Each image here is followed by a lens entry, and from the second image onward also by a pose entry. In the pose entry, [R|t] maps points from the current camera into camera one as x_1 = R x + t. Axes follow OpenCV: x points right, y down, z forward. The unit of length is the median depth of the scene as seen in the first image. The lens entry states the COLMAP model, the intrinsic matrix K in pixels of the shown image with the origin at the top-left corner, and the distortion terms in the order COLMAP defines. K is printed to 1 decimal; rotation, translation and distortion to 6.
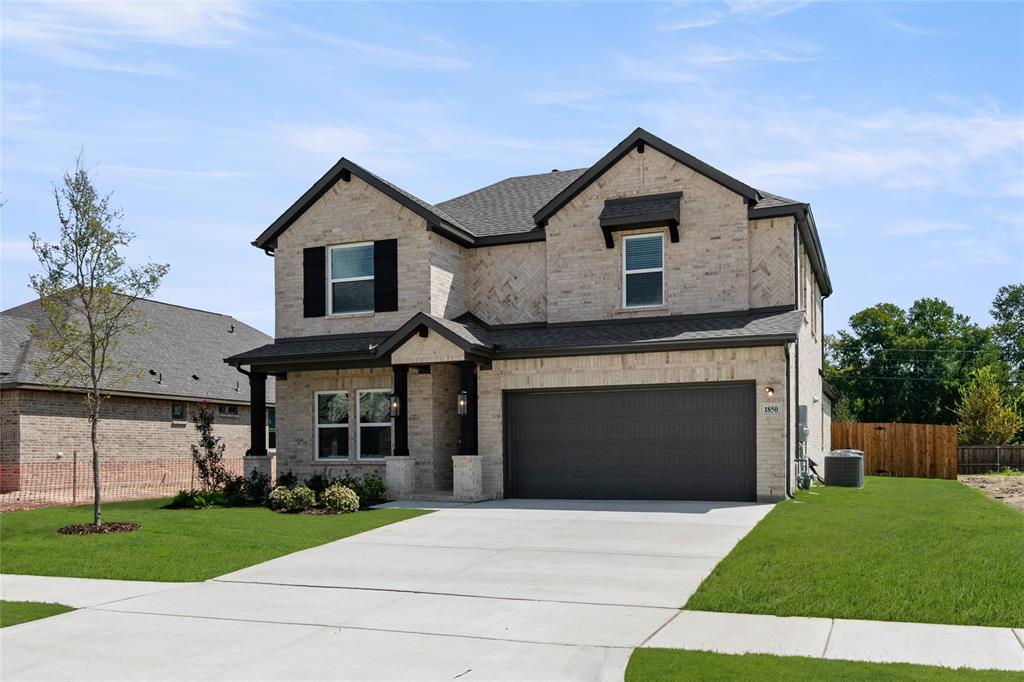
lens RADIAL K [[460.6, 0, 511.6], [0, 460.6, 292.5], [0, 0, 1]] dist [-0.000552, 0.000210]
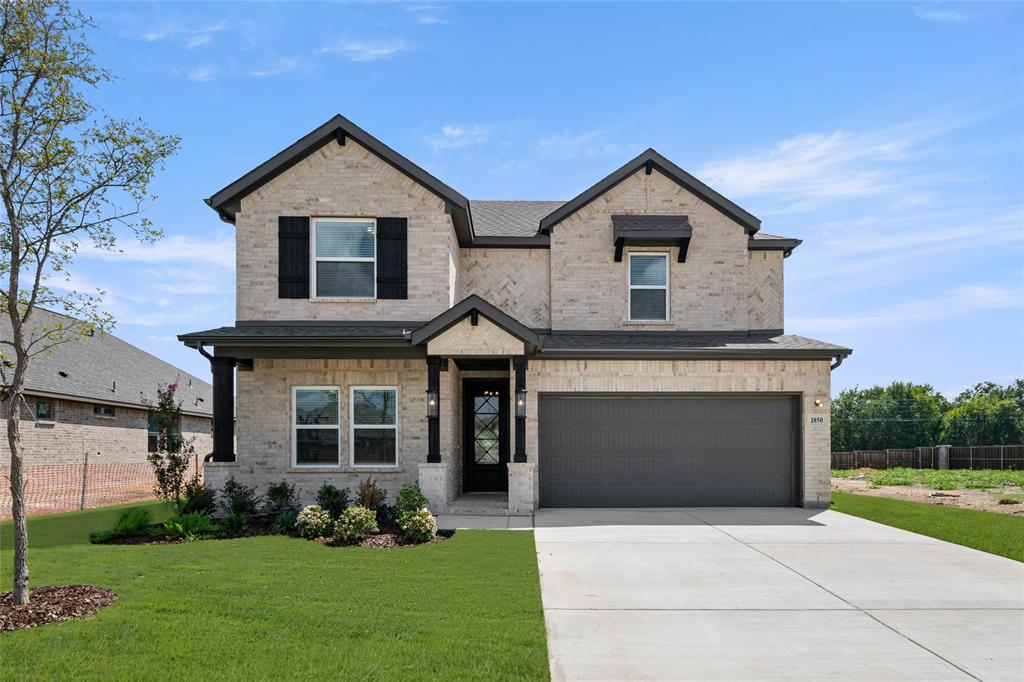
lens RADIAL K [[399.9, 0, 514.9], [0, 399.9, 341.9], [0, 0, 1]] dist [-0.000691, 0.000160]
pose [[0.964998, 0.077685, 0.250488, -0.223499], [-0.090507, 0.995090, 0.040066, 0.068313], [-0.246146, -0.061335, 0.967290, 0.201265]]
